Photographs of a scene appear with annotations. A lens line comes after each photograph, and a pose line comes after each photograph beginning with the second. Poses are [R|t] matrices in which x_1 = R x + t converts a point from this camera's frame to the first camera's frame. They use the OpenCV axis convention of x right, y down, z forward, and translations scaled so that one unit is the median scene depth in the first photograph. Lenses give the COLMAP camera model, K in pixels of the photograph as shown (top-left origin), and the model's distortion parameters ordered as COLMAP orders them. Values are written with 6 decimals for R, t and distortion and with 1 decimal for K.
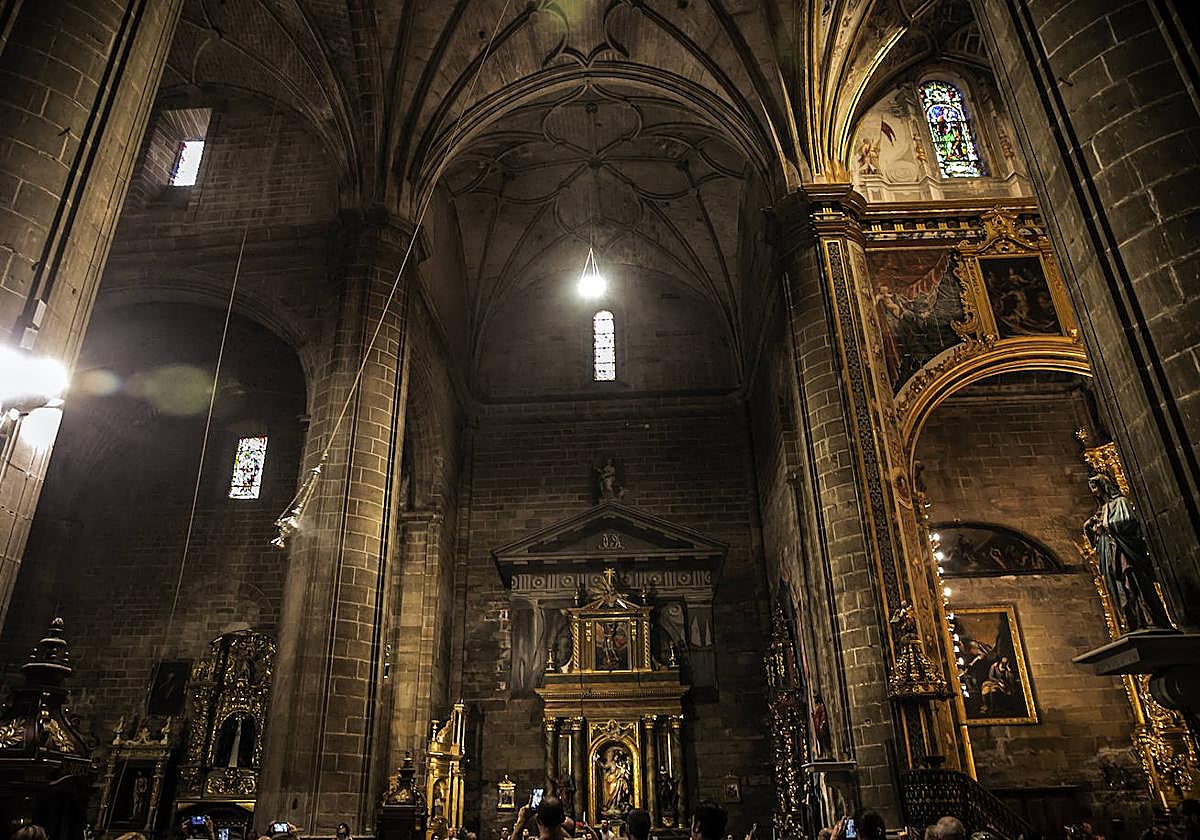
lens RADIAL K [[866.8, 0, 578.1], [0, 866.8, 413.4], [0, 0, 1]] dist [-0.094663, 0.071553]
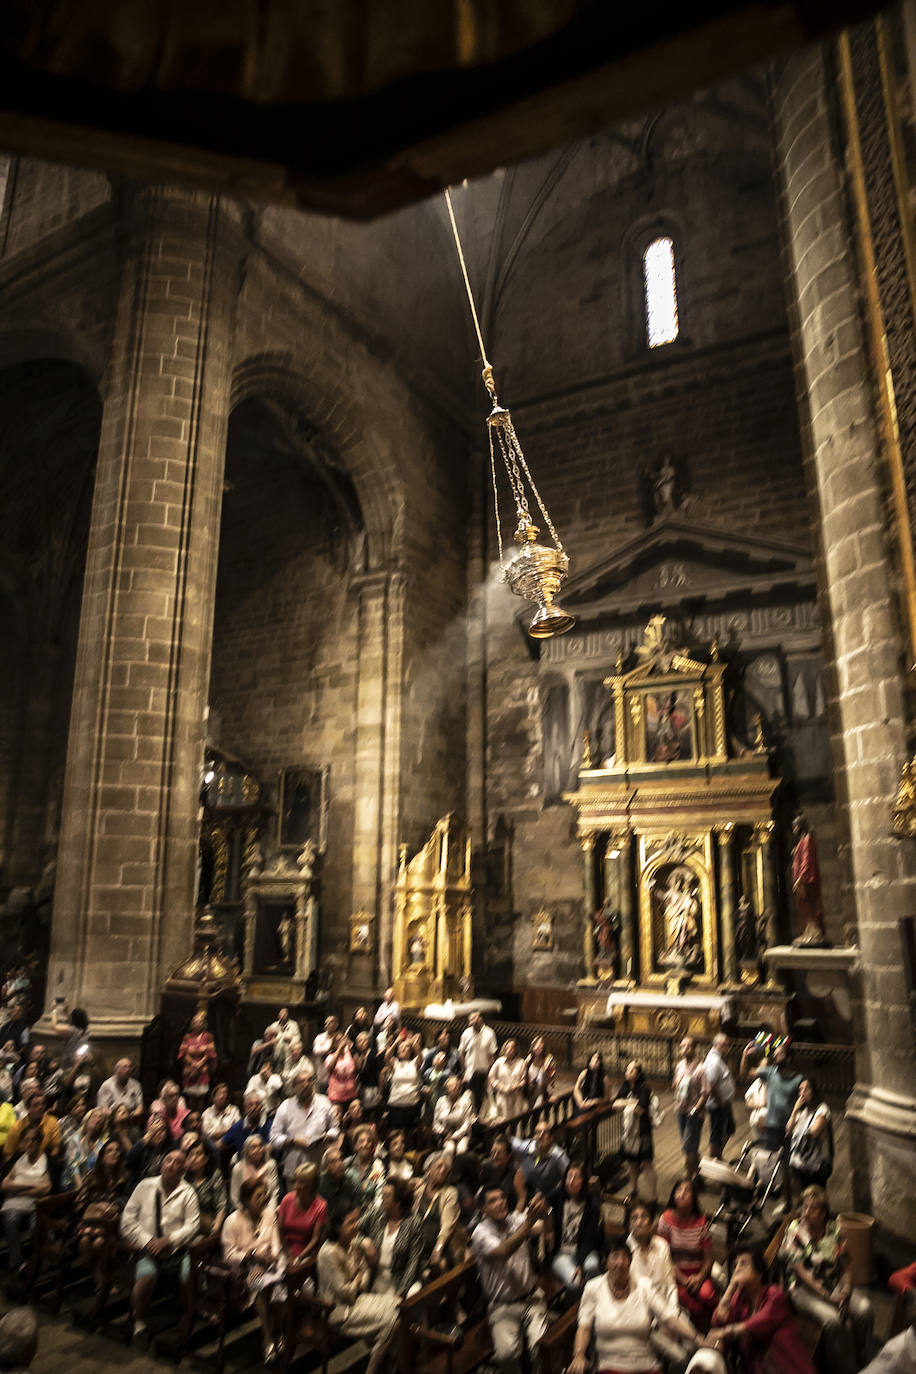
lens RADIAL K [[943.8, 0, 450.9], [0, 943.8, 687.4], [0, 0, 1]] dist [-0.104462, 0.084778]
pose [[0.890027, -0.089701, -0.446996, 0.248757], [0.187656, 0.965625, 0.179871, 0.081417], [0.415496, -0.243971, 0.876265, 0.315545]]
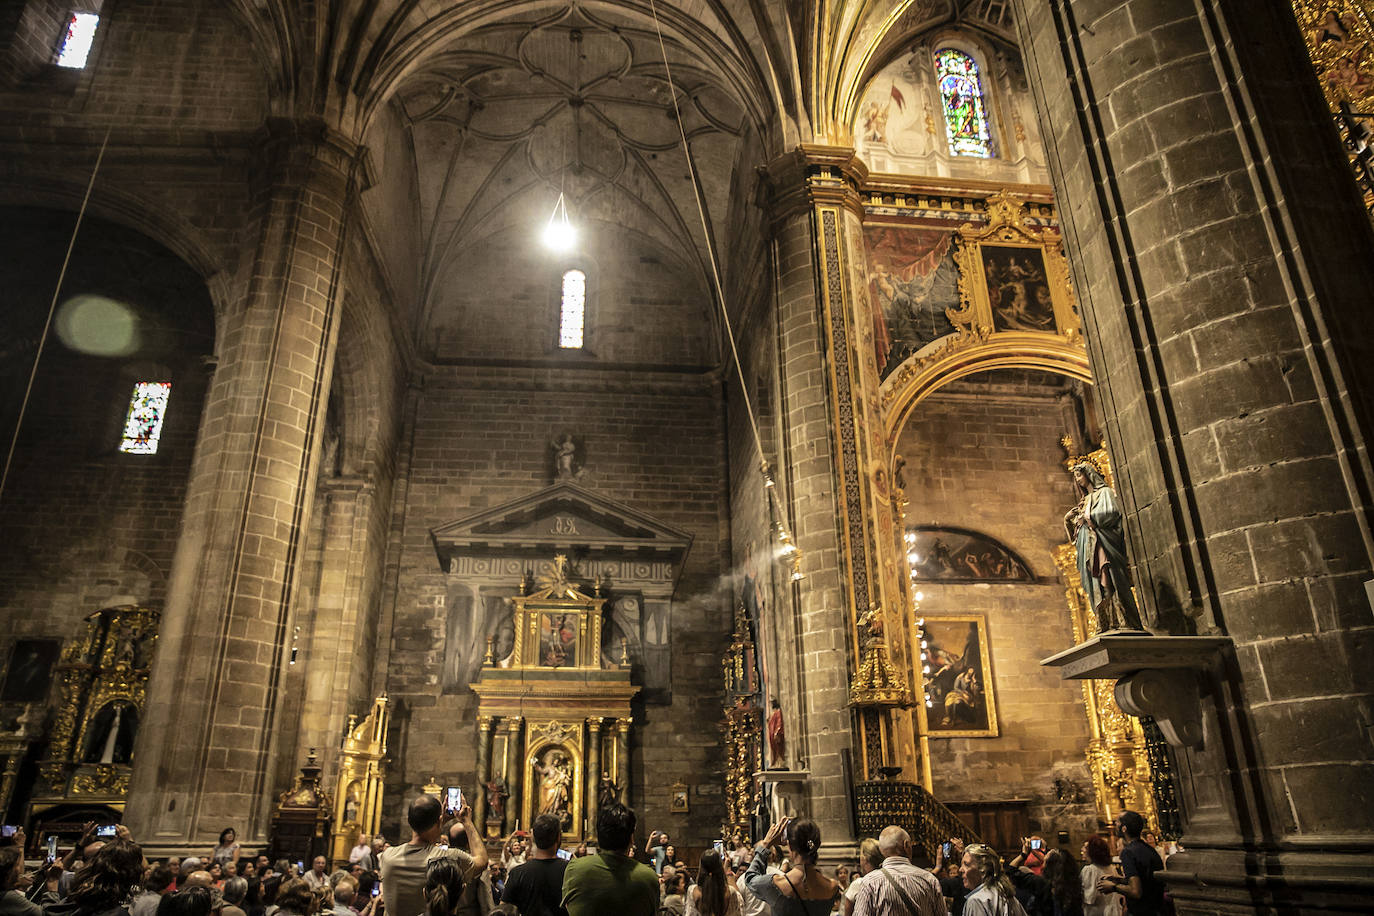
lens RADIAL K [[943.8, 0, 678.5], [0, 943.8, 448.0], [0, 0, 1]] dist [-0.104462, 0.084778]
pose [[0.987803, 0.063265, 0.142274, 0.011998], [-0.071131, 0.996168, 0.050893, 0.010565], [-0.138509, -0.060392, 0.988518, 0.021499]]
